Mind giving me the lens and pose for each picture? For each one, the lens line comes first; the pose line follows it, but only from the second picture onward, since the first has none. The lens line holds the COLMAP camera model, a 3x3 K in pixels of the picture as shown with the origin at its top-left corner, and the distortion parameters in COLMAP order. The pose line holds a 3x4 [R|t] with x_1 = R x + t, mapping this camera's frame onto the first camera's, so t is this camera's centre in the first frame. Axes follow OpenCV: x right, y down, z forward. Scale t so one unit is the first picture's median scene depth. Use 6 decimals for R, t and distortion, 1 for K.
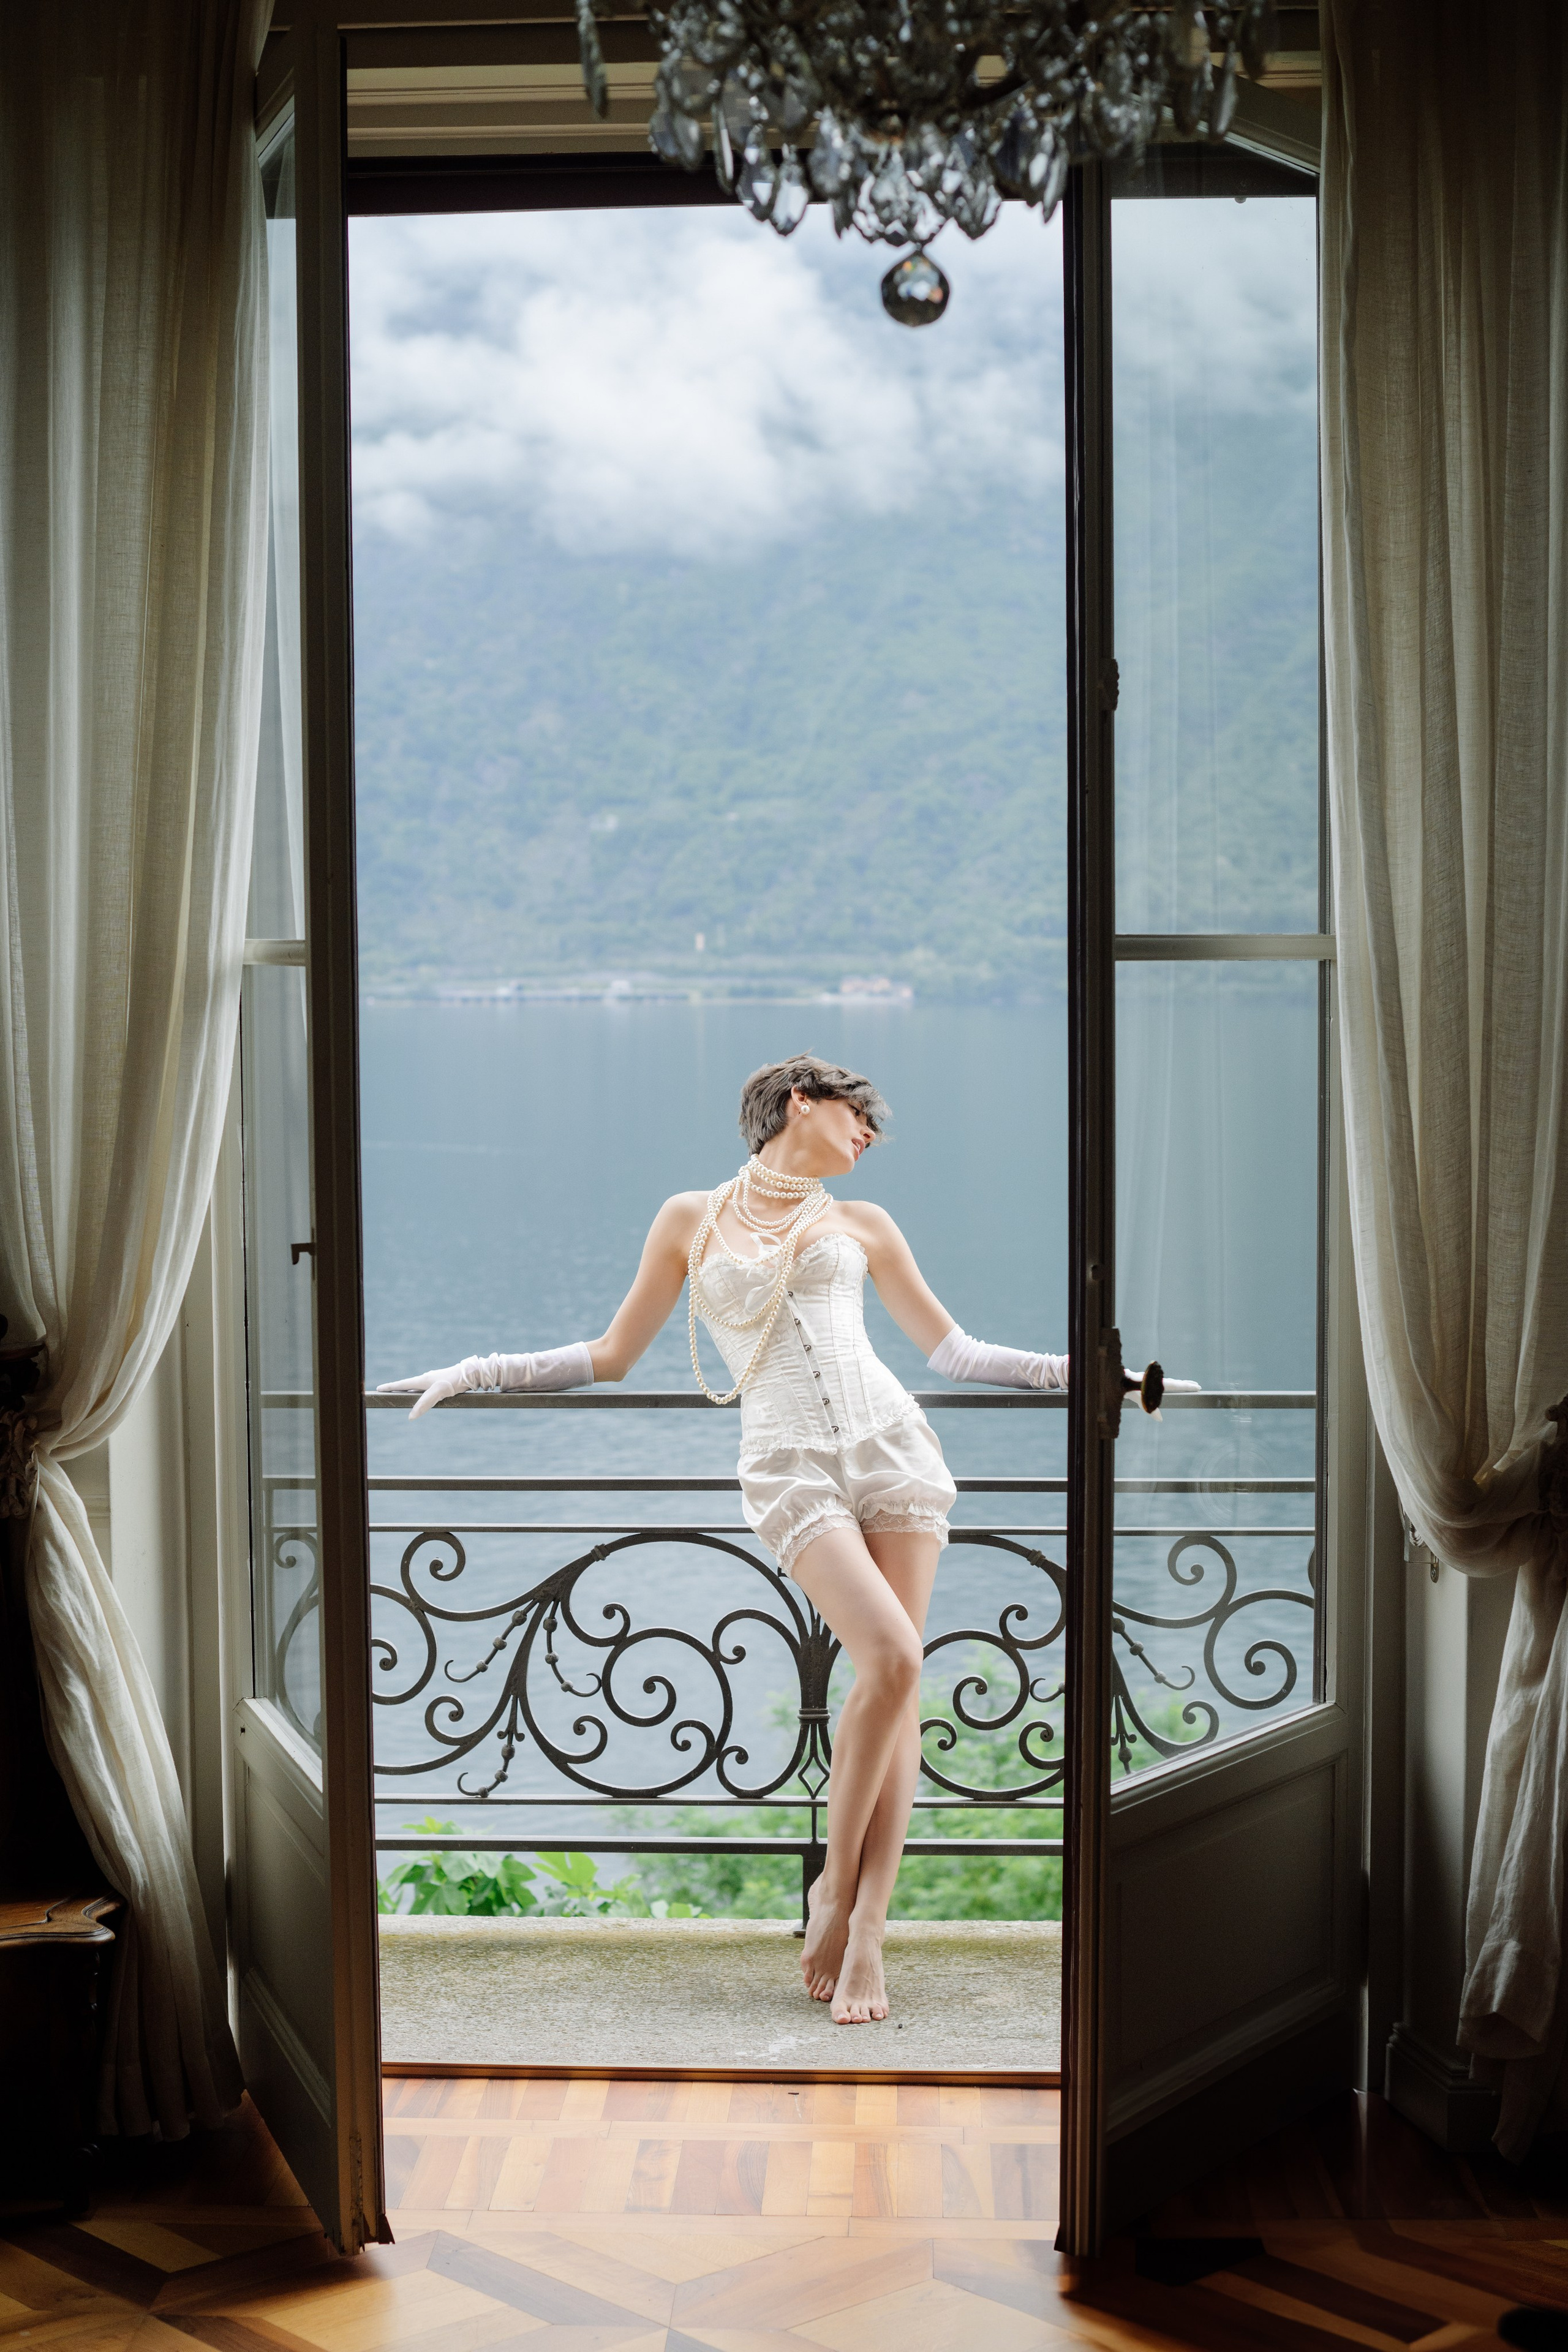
lens RADIAL K [[3602.7, 0, 784.0], [0, 3602.7, 1176.0], [0, 0, 1]] dist [-0.141787, 0.035890]
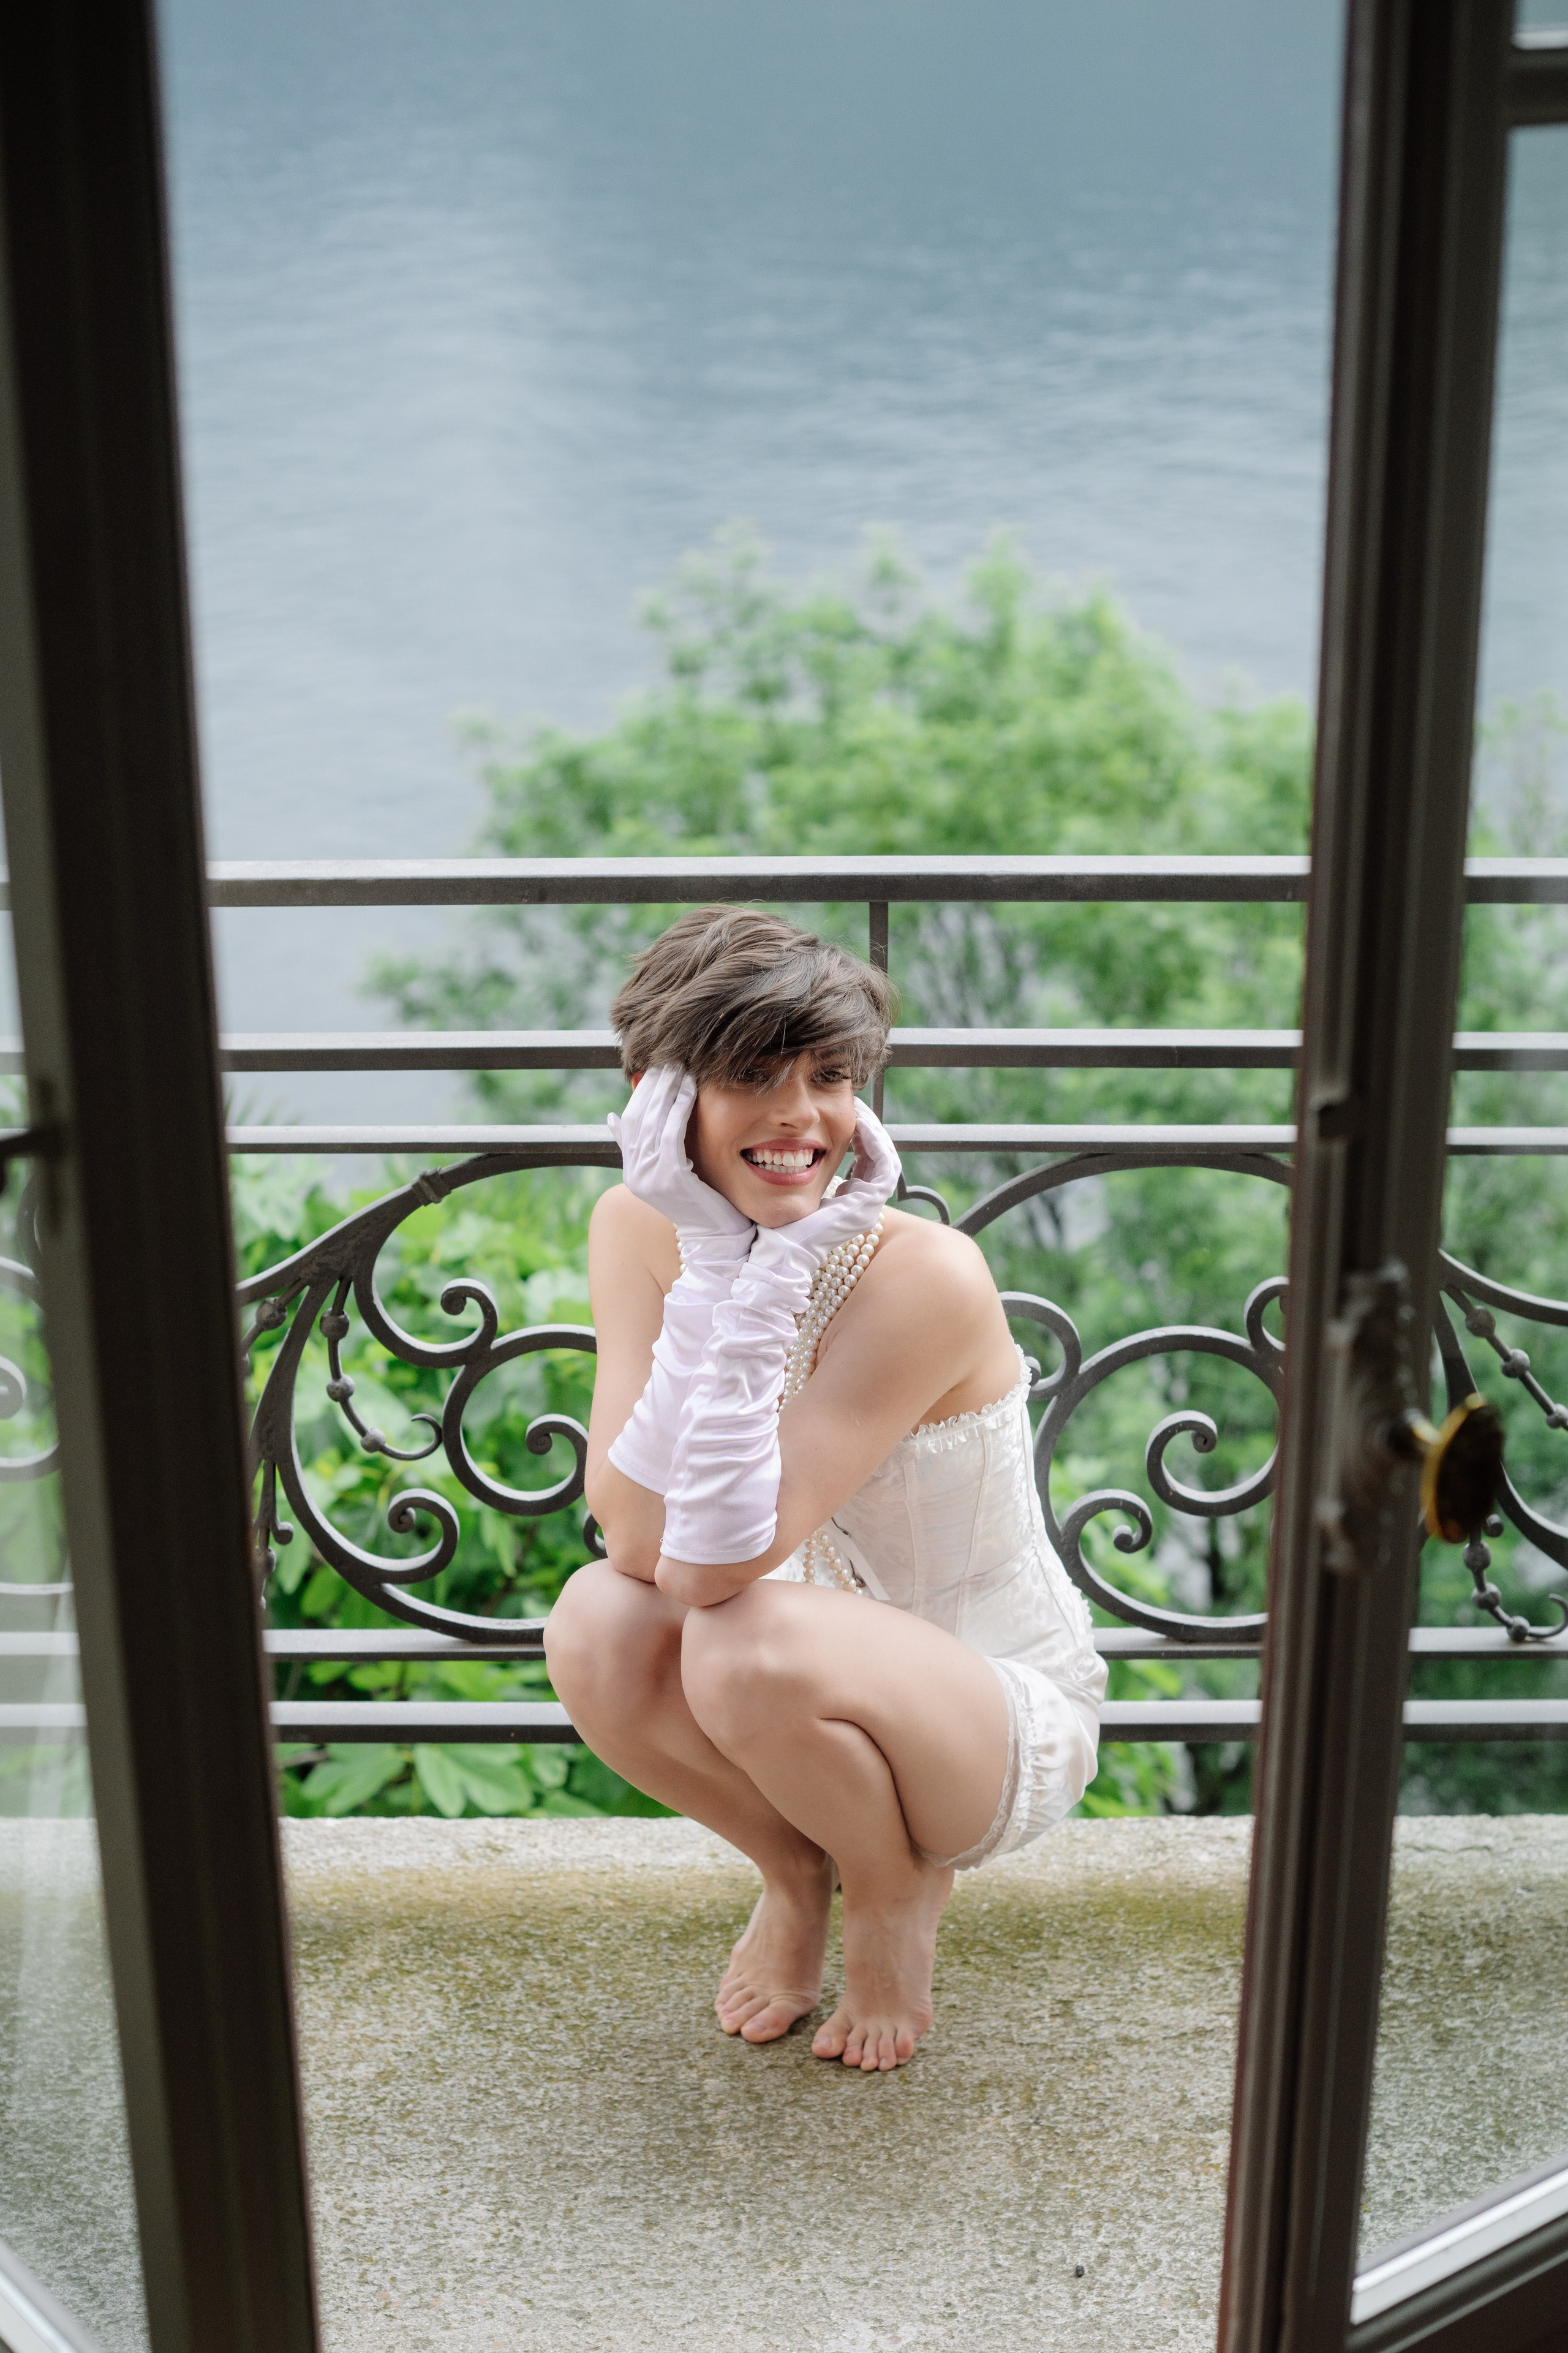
lens RADIAL K [[3603.9, 0, 784.0], [0, 3603.9, 1176.5], [0, 0, 1]] dist [-0.141787, 0.035890]
pose [[0.999210, -0.014650, 0.036938, -0.021413], [0.001819, 0.945451, 0.325760, -0.055513], [-0.039695, -0.325436, 0.944731, 0.541053]]
